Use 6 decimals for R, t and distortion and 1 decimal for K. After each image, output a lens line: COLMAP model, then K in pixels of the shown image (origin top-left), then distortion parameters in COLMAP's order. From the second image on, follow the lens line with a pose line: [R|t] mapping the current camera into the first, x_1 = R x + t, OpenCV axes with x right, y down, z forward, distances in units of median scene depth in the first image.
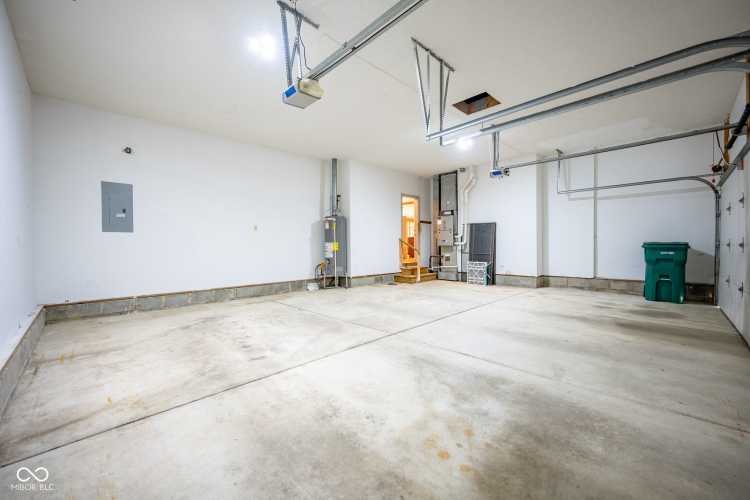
lens RADIAL K [[300.3, 0, 374.5], [0, 300.3, 249.3], [0, 0, 1]] dist [-0.001440, 0.000228]
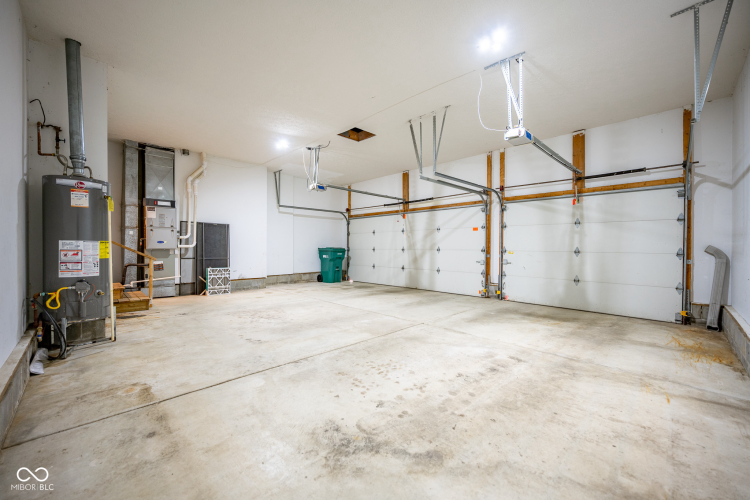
lens RADIAL K [[300.3, 0, 374.4], [0, 300.3, 249.6], [0, 0, 1]] dist [-0.001440, 0.000228]
pose [[-0.006170, 0.001889, 0.999979, -1.212513], [0.009239, 0.999956, -0.001832, -0.012635], [-0.999938, 0.009227, -0.006187, 1.278177]]
